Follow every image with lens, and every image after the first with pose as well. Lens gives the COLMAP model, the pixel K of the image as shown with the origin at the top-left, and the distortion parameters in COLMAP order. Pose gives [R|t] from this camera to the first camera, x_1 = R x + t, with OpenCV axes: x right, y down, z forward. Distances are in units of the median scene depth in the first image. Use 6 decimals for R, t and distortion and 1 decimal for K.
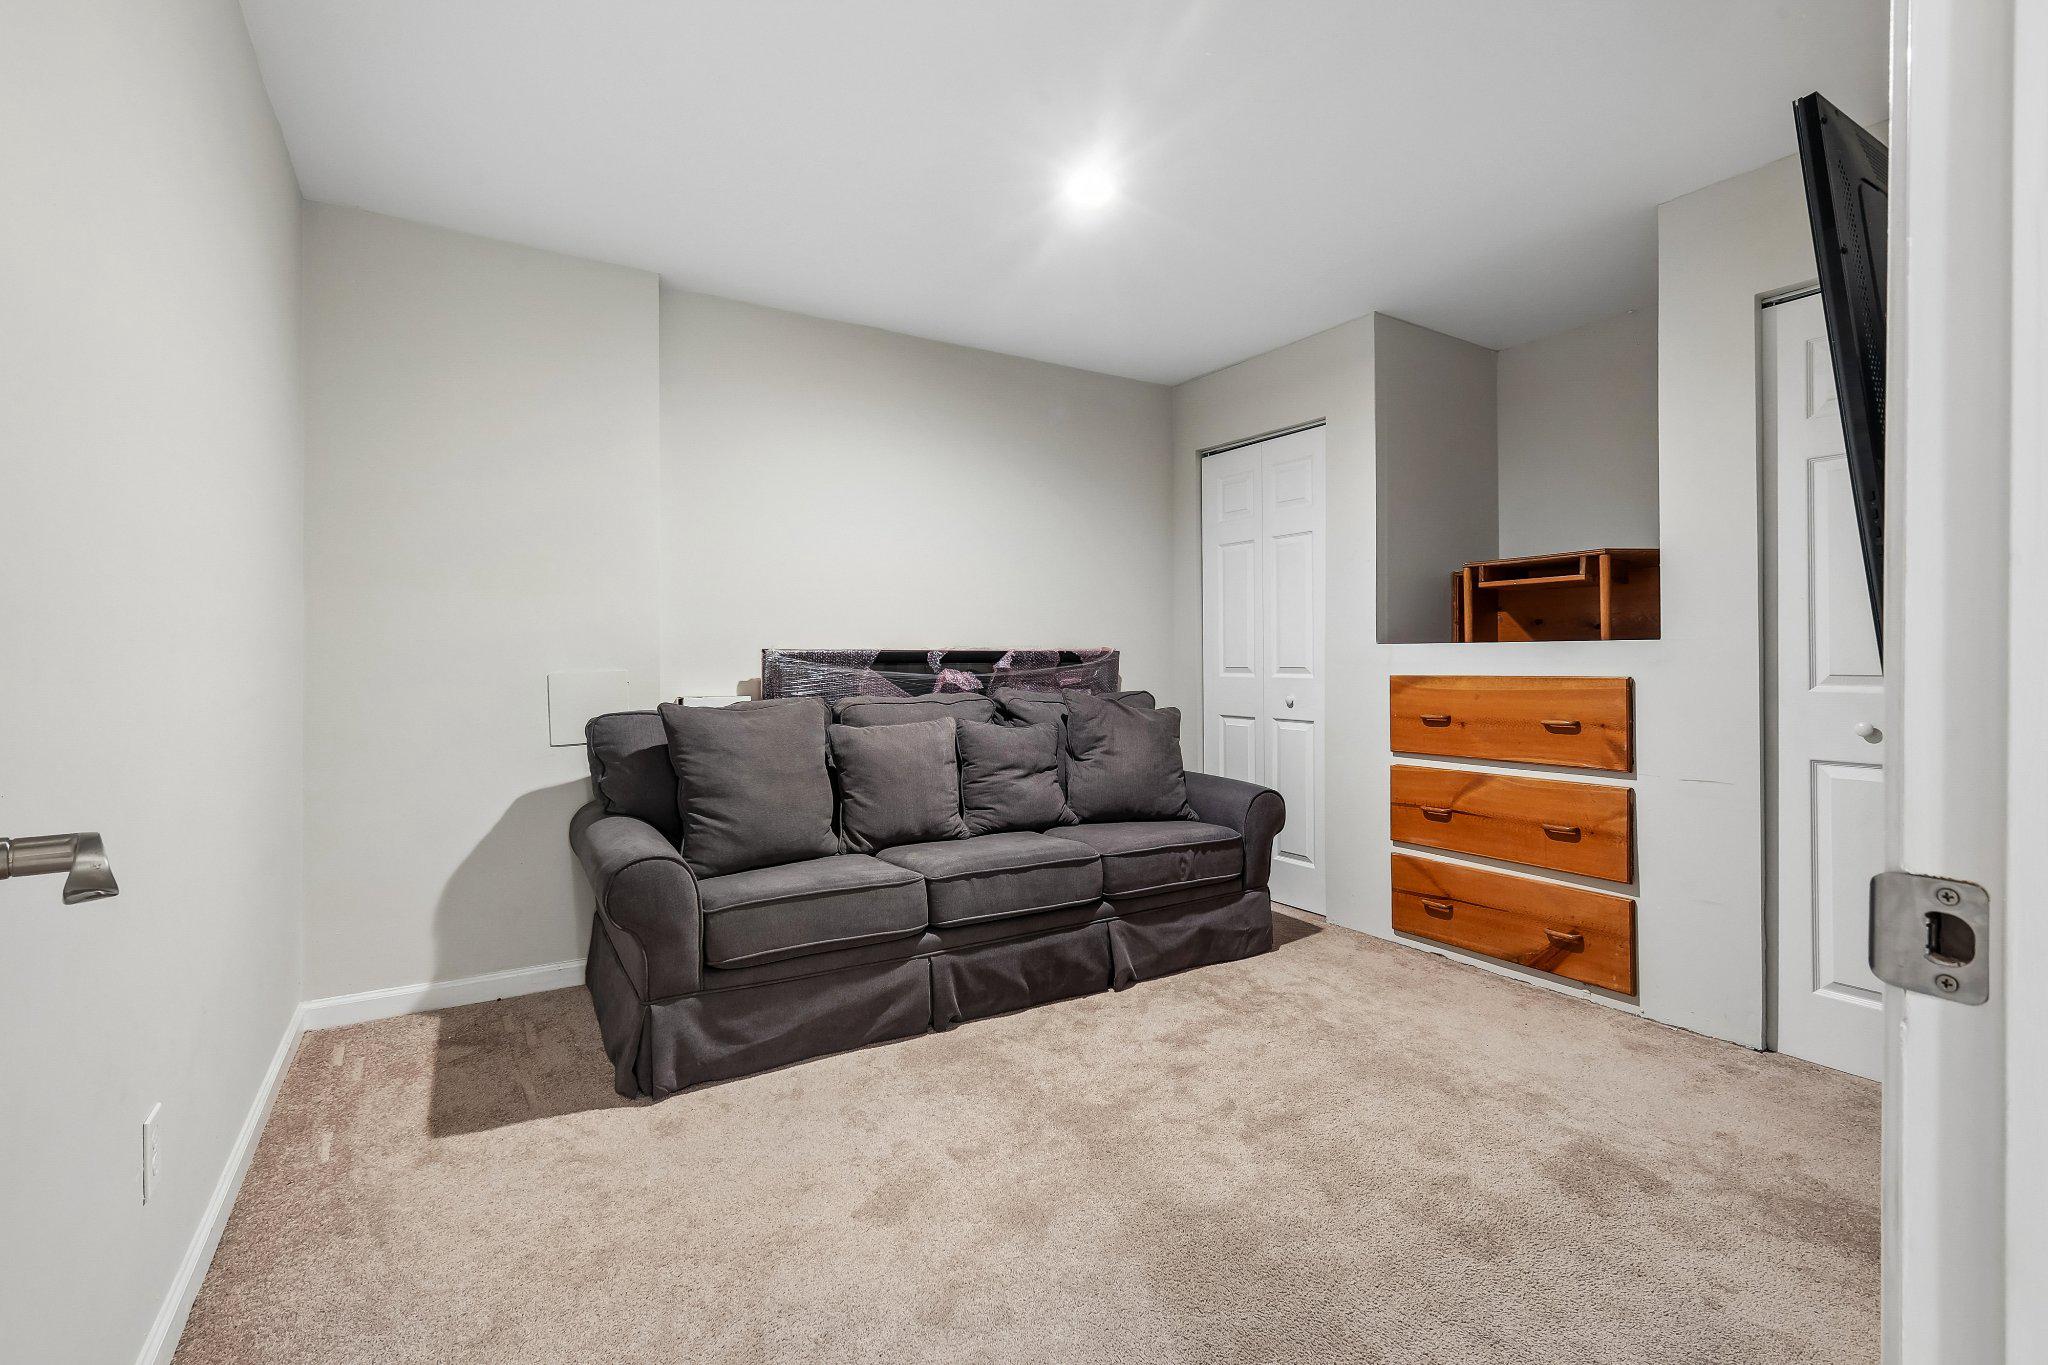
lens RADIAL K [[893.5, 0, 1022.5], [0, 893.5, 662.5], [0, 0, 1]] dist [0.008948, -0.001167]
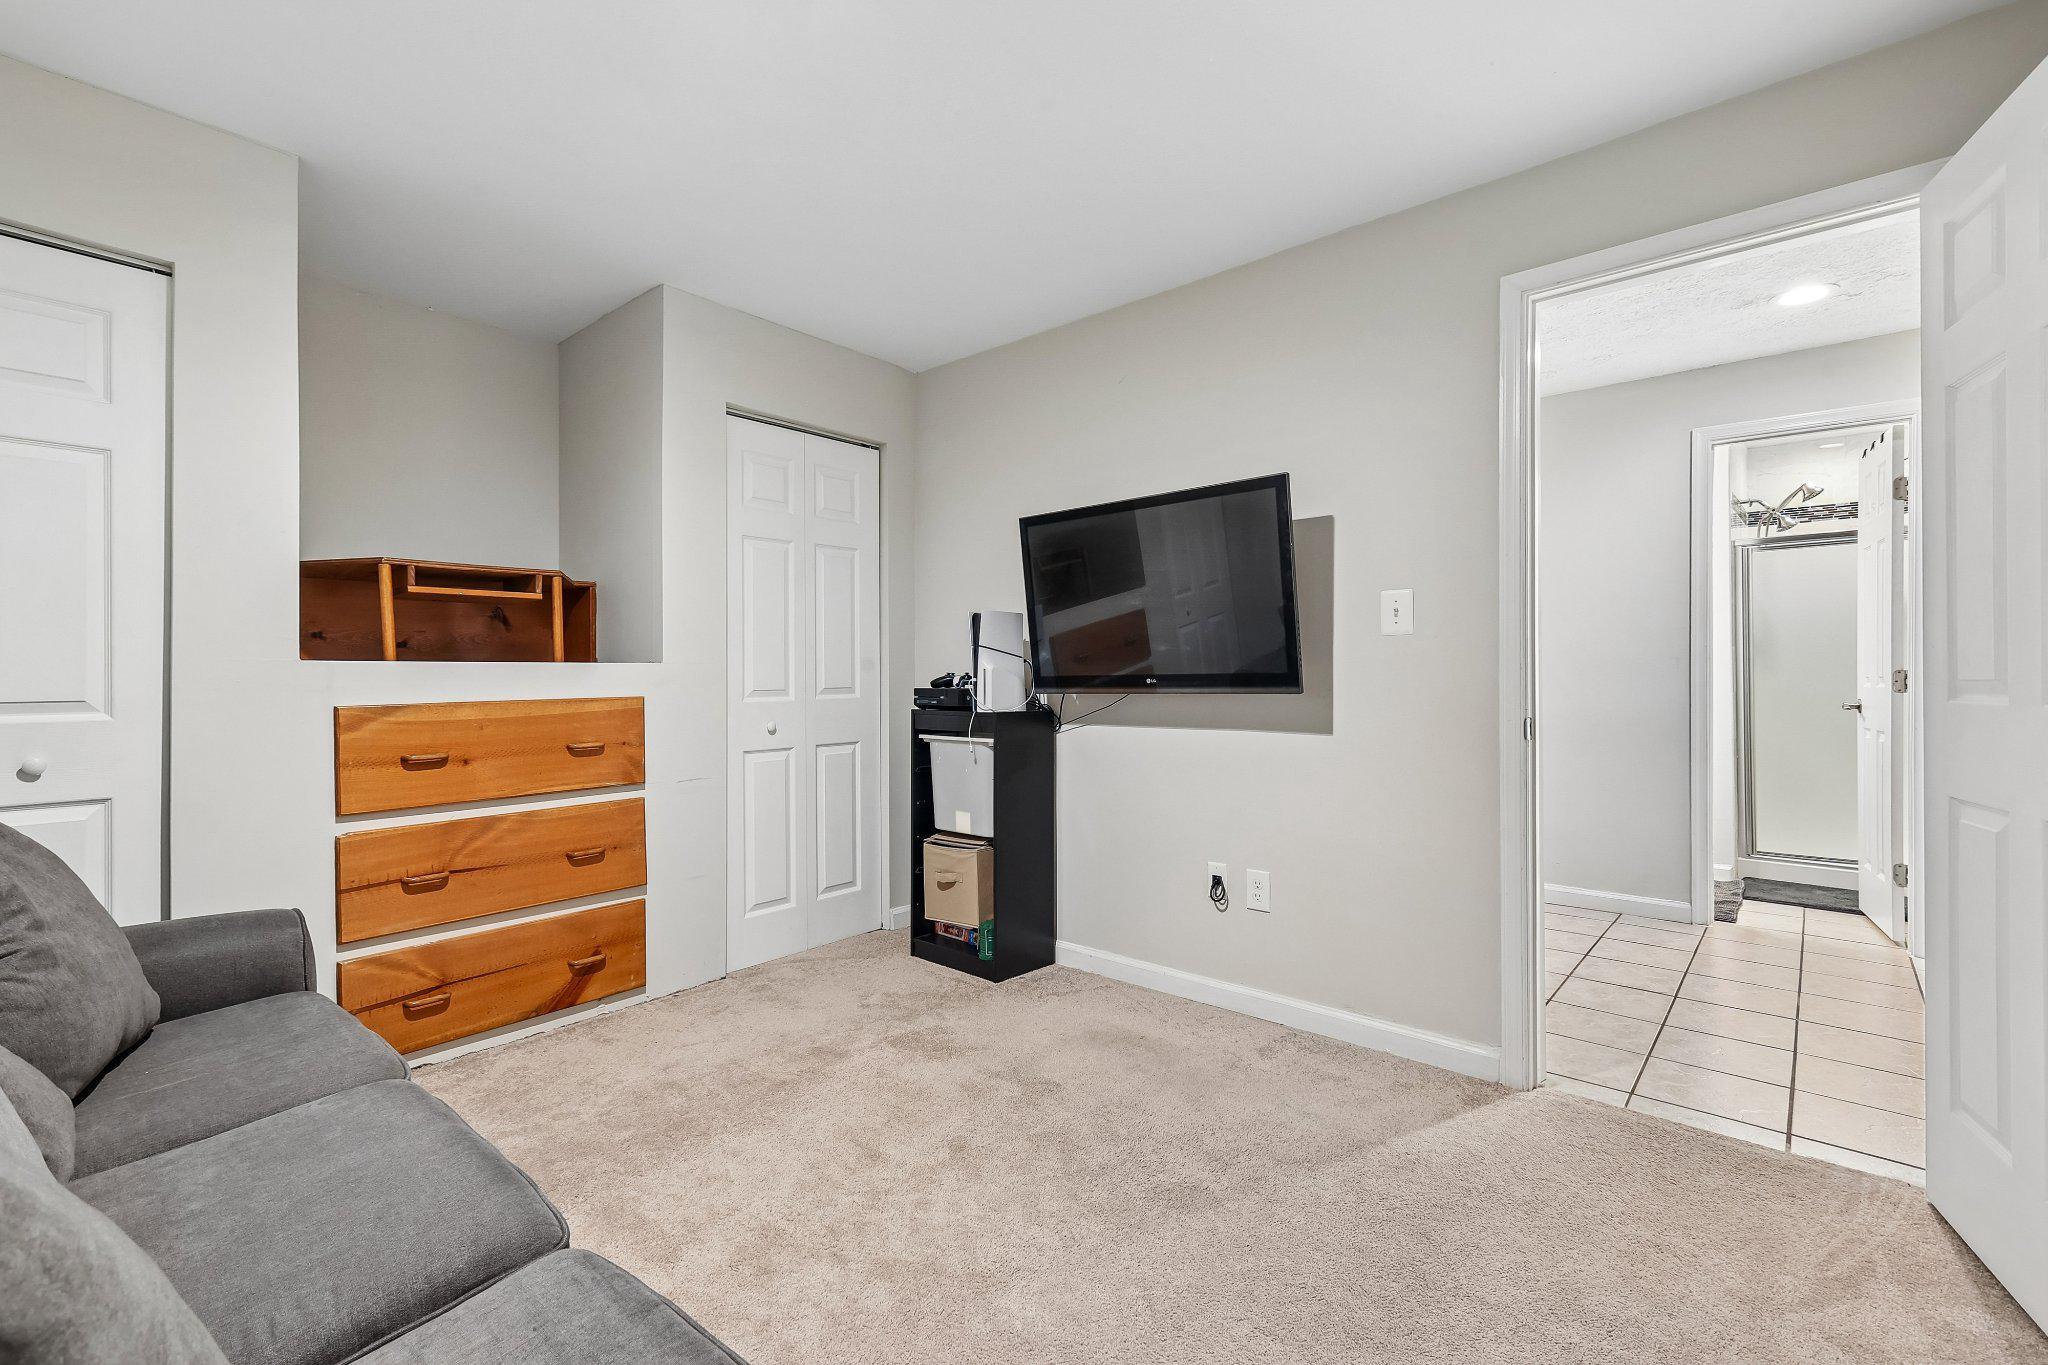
lens RADIAL K [[893.5, 0, 1025.1], [0, 893.5, 686.3], [0, 0, 1]] dist [0.008948, -0.001167]
pose [[-0.289540, -0.006660, 0.957143, -0.458275], [0.011237, 0.999883, 0.010357, -0.002316], [-0.957100, 0.013754, -0.289431, 0.785596]]
